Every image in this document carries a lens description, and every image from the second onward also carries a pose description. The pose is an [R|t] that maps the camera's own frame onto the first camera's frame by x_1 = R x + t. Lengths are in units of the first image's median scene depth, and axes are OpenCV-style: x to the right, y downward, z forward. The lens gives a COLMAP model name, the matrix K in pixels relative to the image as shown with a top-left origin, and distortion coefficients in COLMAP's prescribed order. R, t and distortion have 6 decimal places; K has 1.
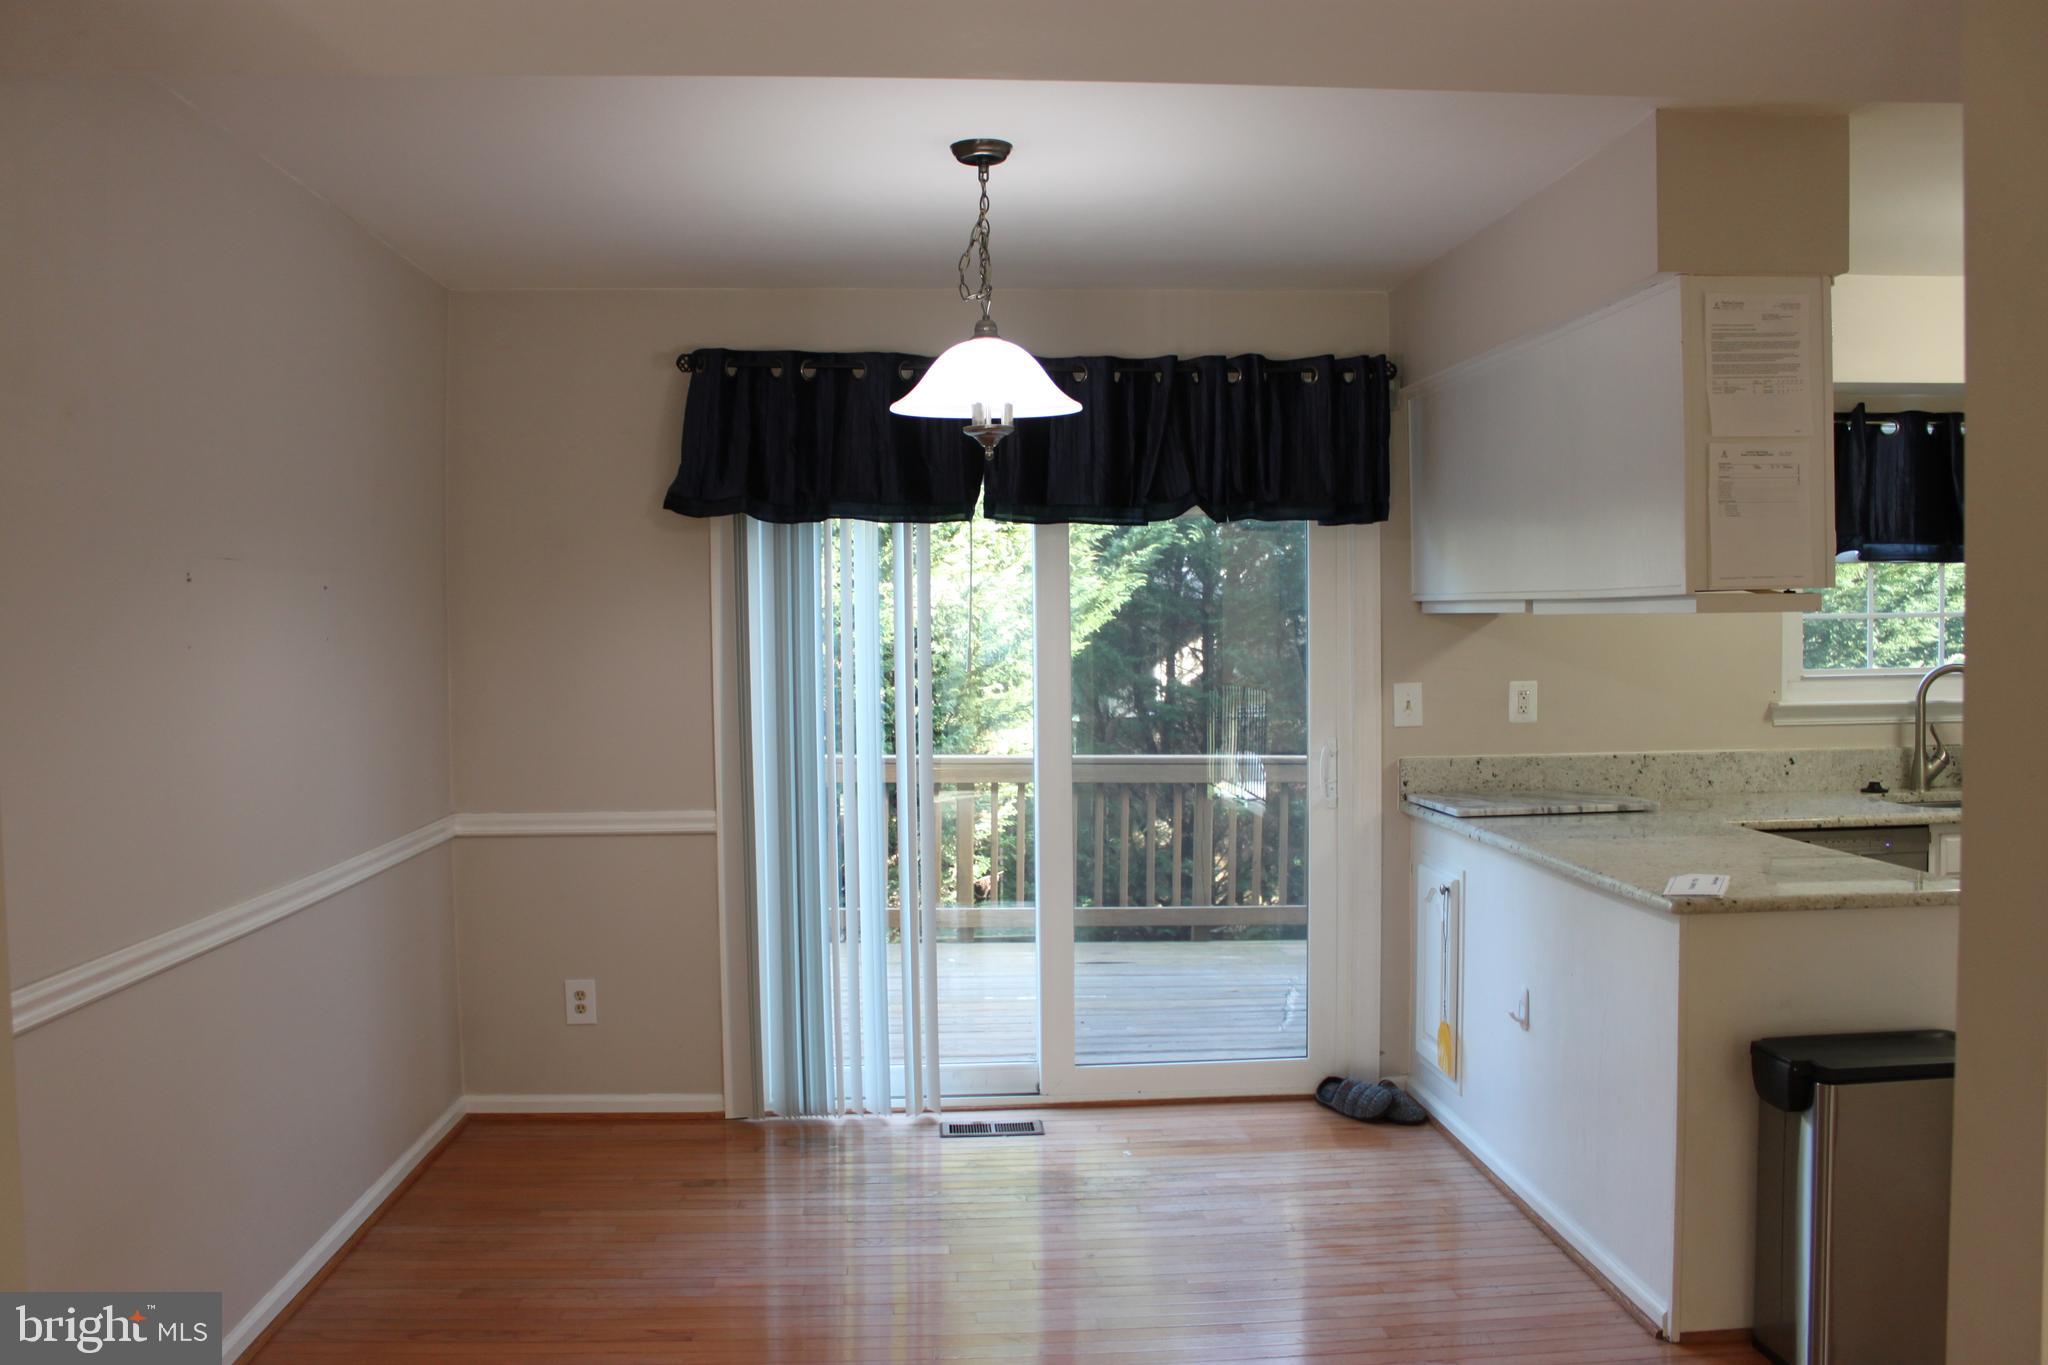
lens RADIAL K [[1709.8, 0, 1025.6], [0, 1709.8, 696.2], [0, 0, 1]] dist [-0.084167, -0.005540]
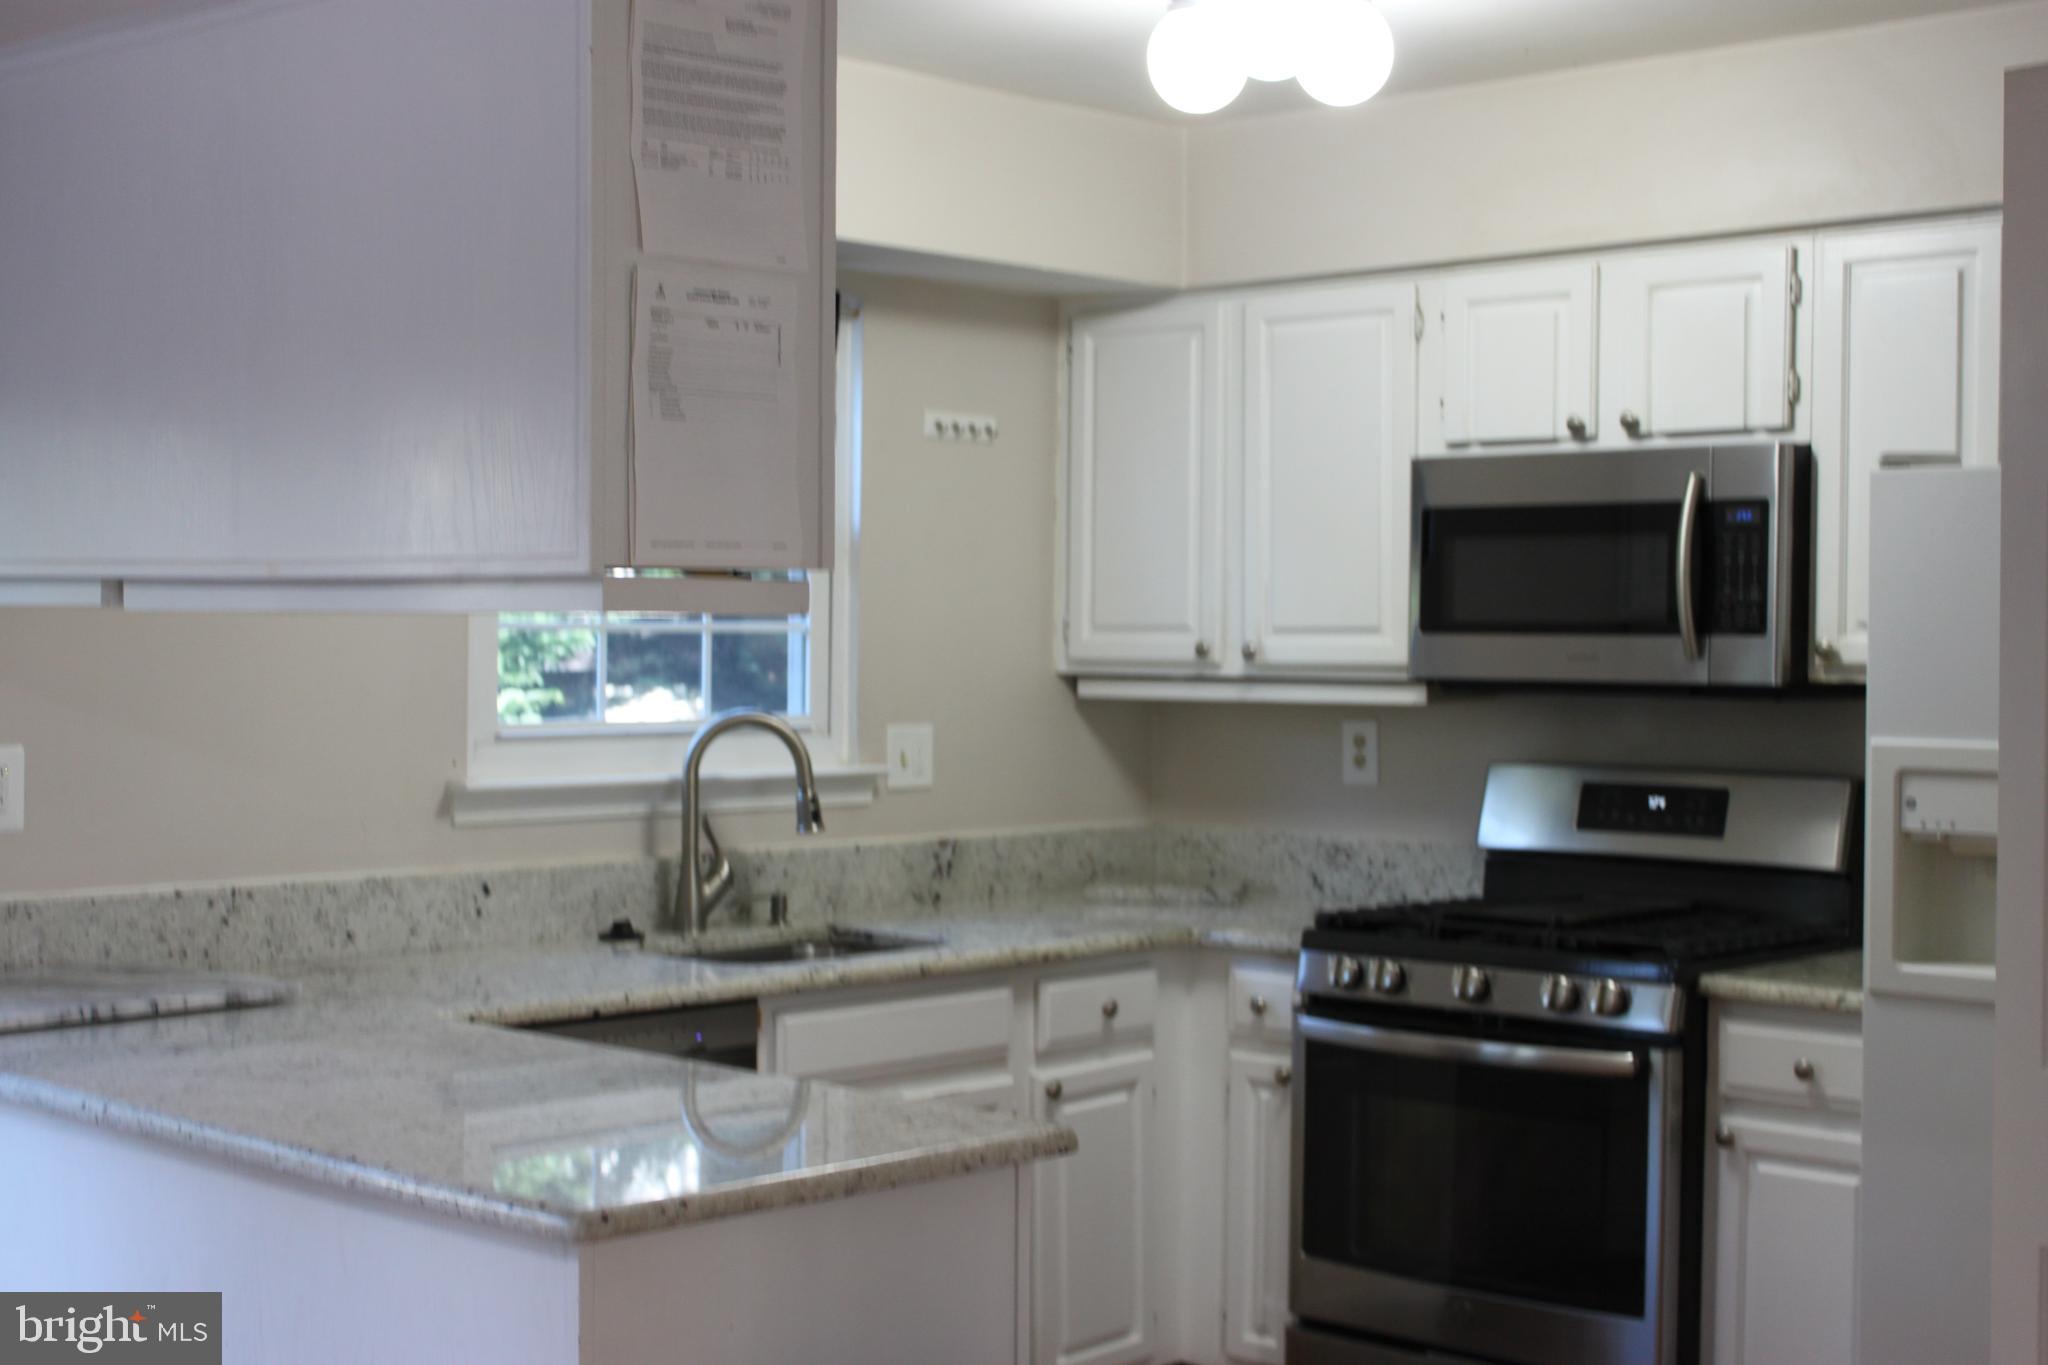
lens RADIAL K [[2820.2, 0, 1018.3], [0, 2820.2, 689.6], [0, 0, 1]] dist [-0.051741, 0.000000]
pose [[0.732770, 0.006132, 0.680449, -0.042298], [0.010307, 0.999745, -0.020109, -0.006371], [-0.680398, 0.021749, 0.732520, 0.210031]]
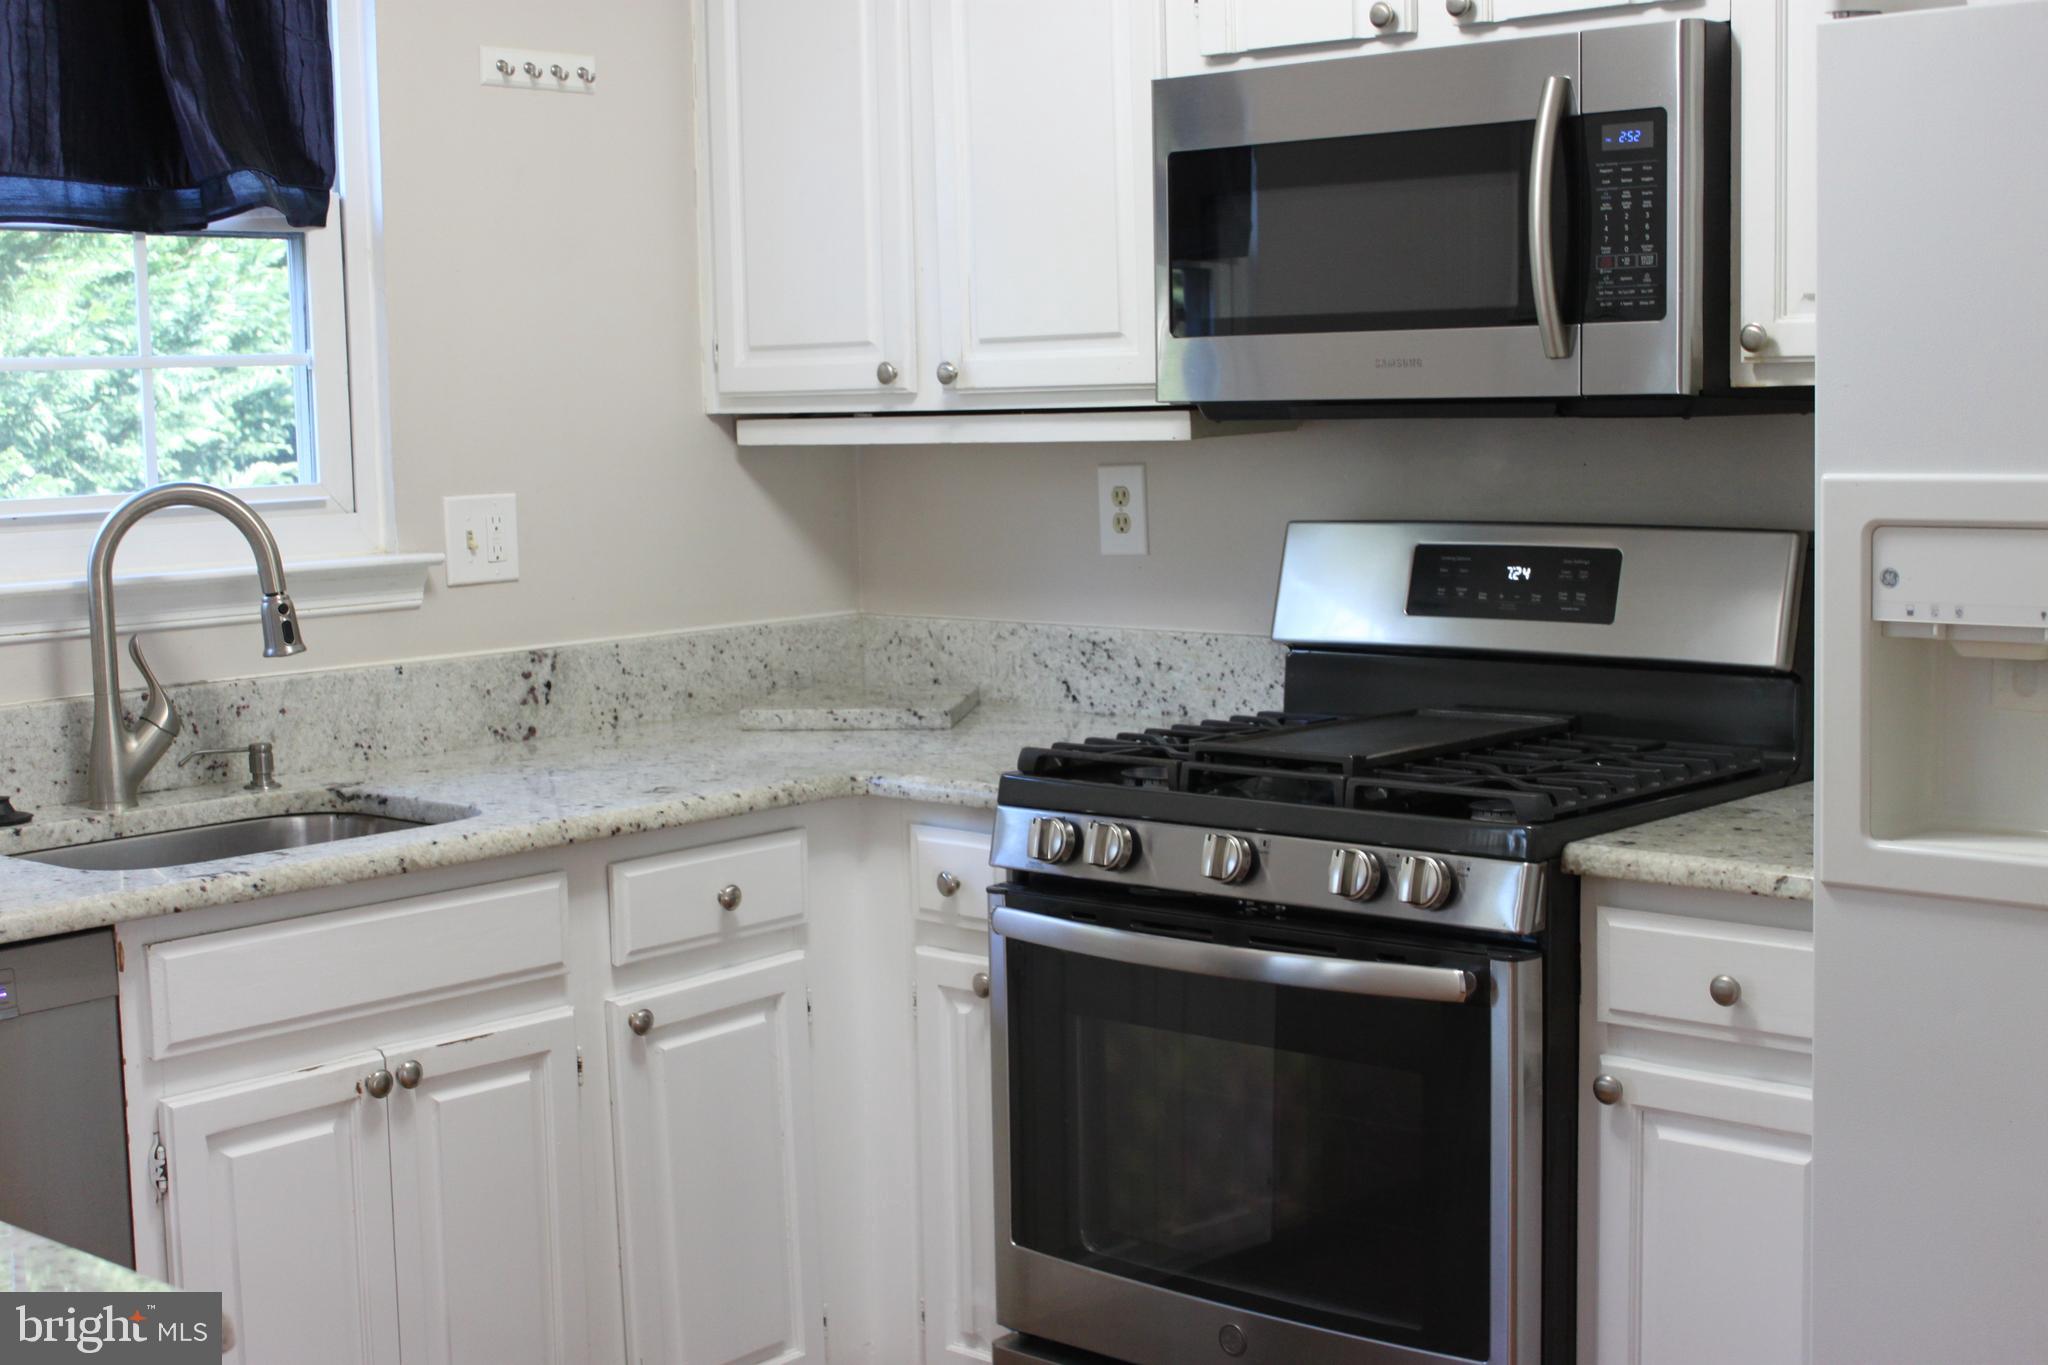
lens RADIAL K [[2820.2, 0, 1030.9], [0, 2820.2, 688.2], [0, 0, 1]] dist [-0.051741, 0.000000]
pose [[0.721750, -0.076742, 0.687886, 0.238701], [0.041981, 0.996858, 0.067164, -0.007018], [-0.690880, -0.019598, 0.722704, 0.370373]]
